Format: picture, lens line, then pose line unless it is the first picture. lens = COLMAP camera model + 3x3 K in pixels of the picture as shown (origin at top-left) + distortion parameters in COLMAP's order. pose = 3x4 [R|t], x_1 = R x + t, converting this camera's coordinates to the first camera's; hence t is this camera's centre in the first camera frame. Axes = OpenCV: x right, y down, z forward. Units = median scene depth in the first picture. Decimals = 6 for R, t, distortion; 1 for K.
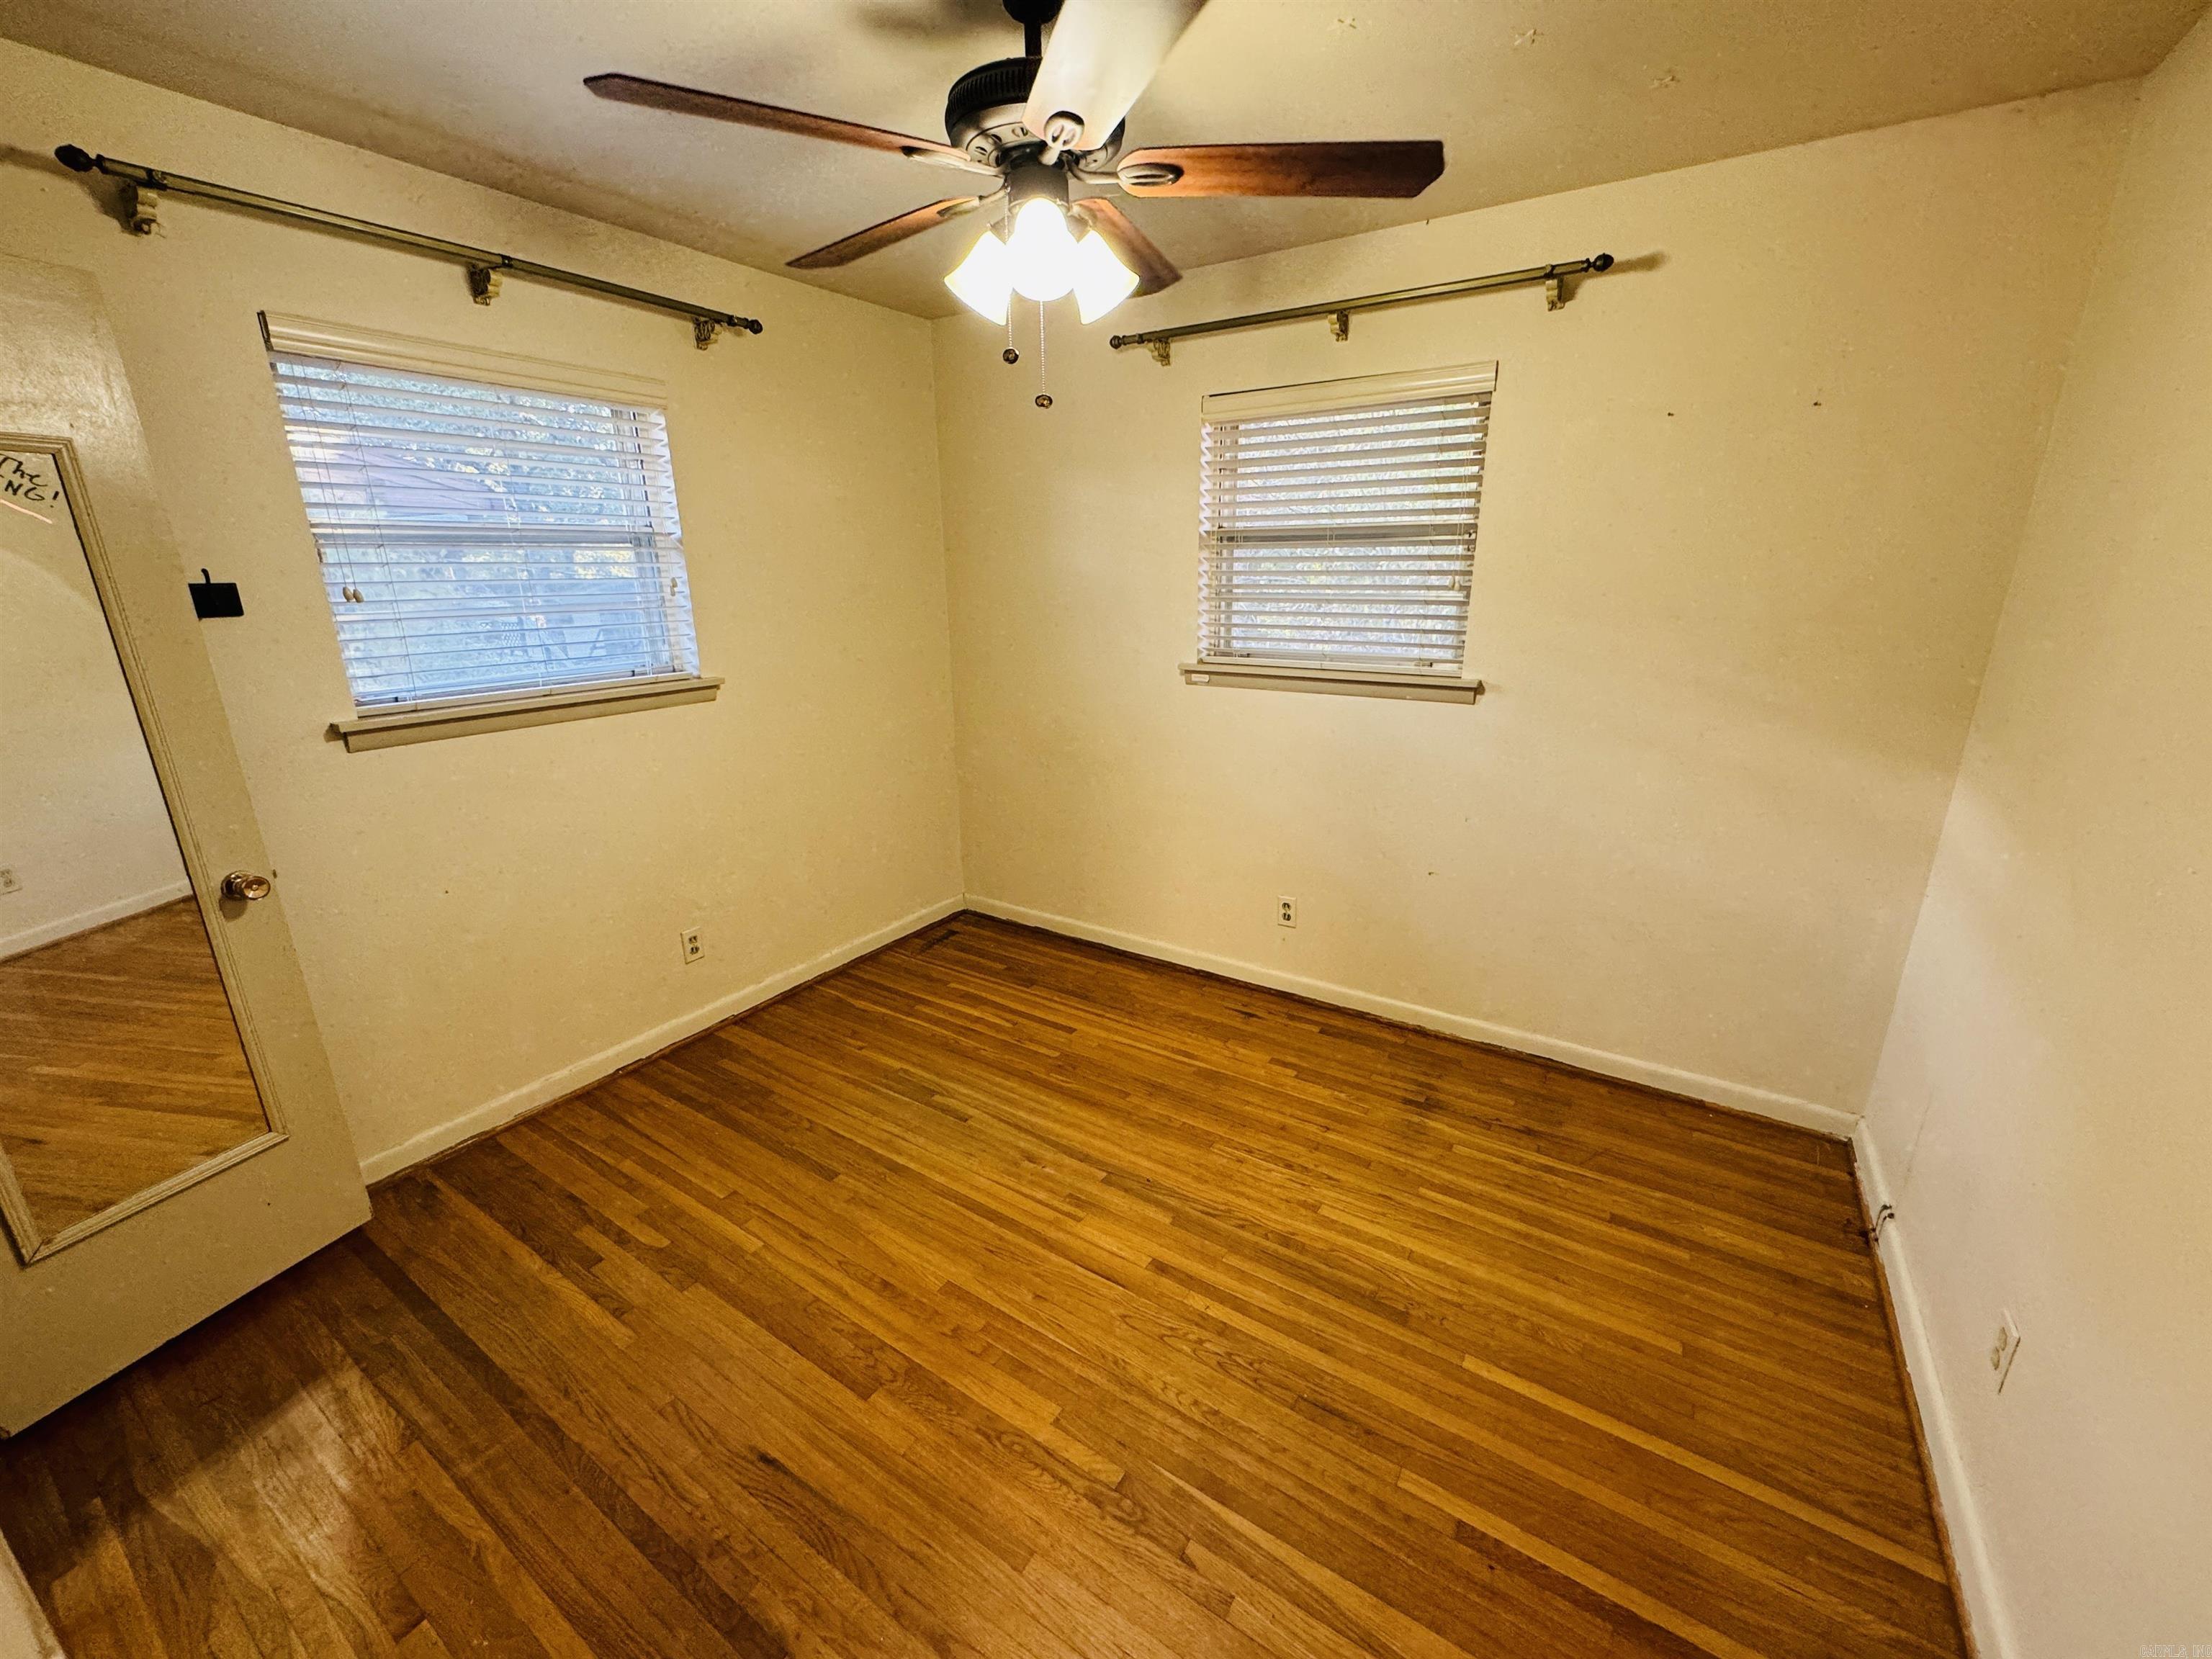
lens RADIAL K [[884.8, 0, 1112.1], [0, 884.8, 832.6], [0, 0, 1]] dist [-0.005937, 0.002600]
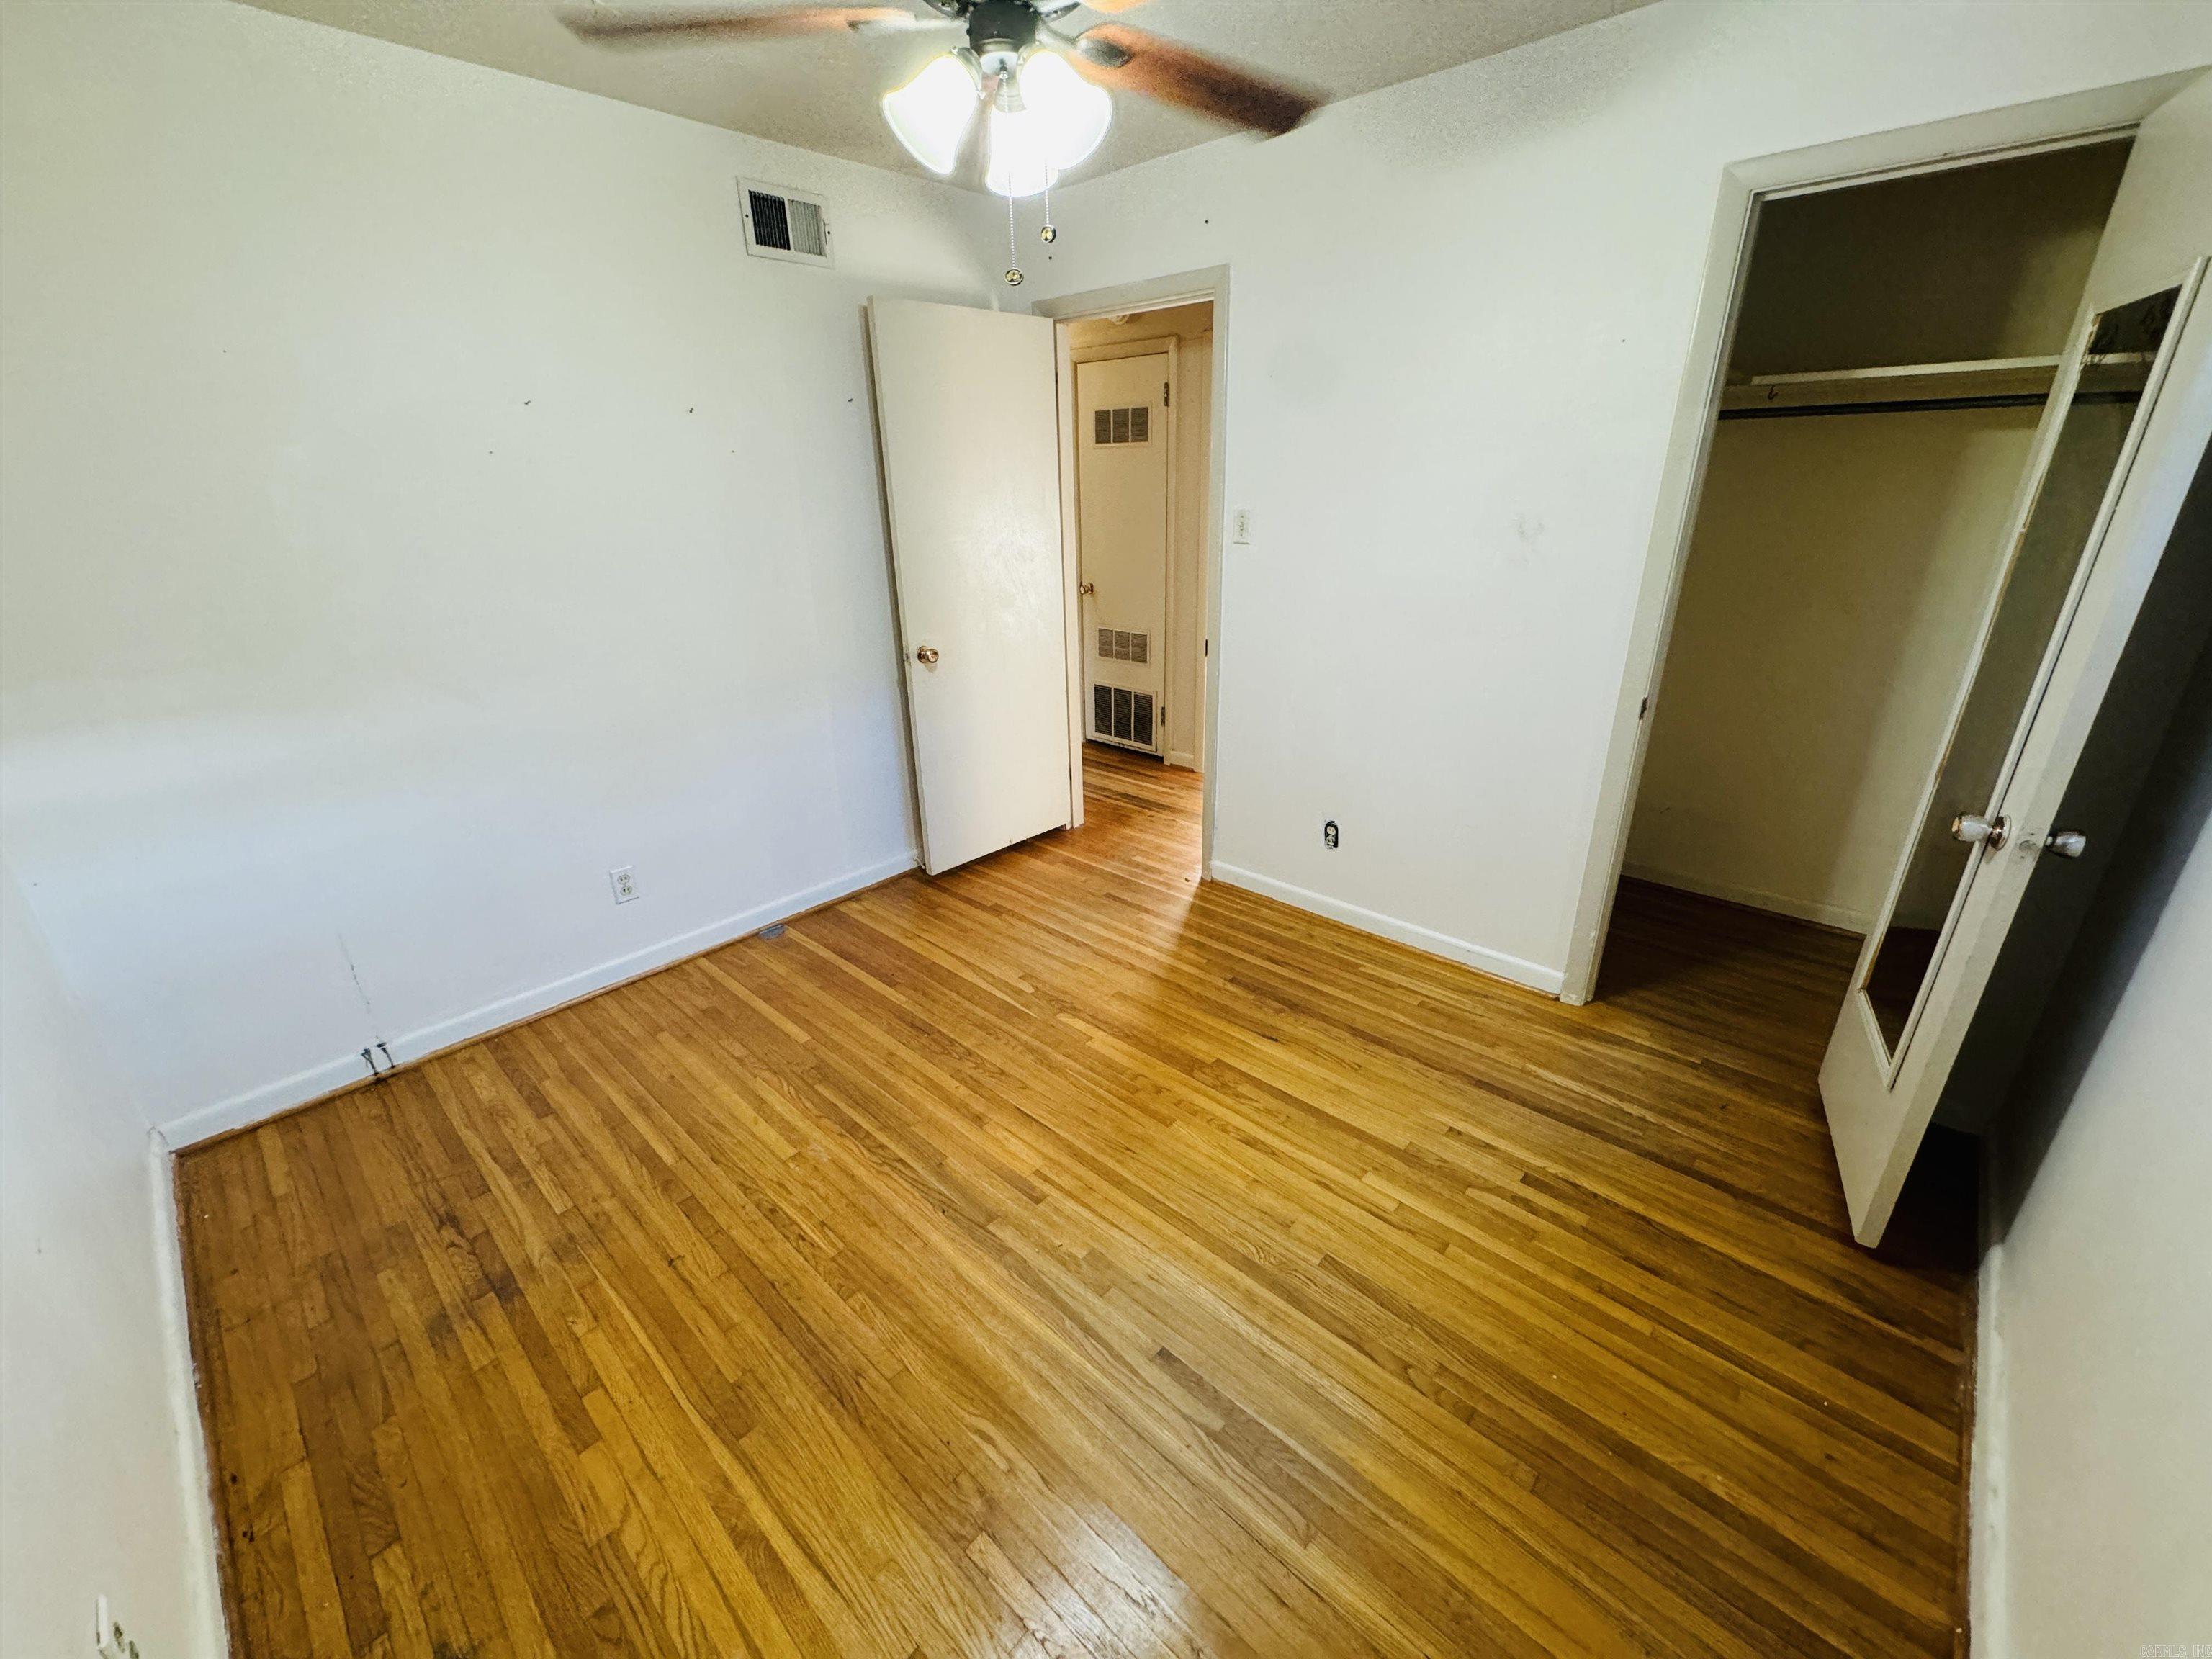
lens RADIAL K [[884.8, 0, 1101.7], [0, 884.8, 832.6], [0, 0, 1]] dist [-0.005937, 0.002600]
pose [[-0.983171, -0.047311, 0.176454, -0.263695], [0.075083, 0.775891, 0.626383, -0.448789], [-0.166543, 0.629090, -0.759282, 1.520749]]
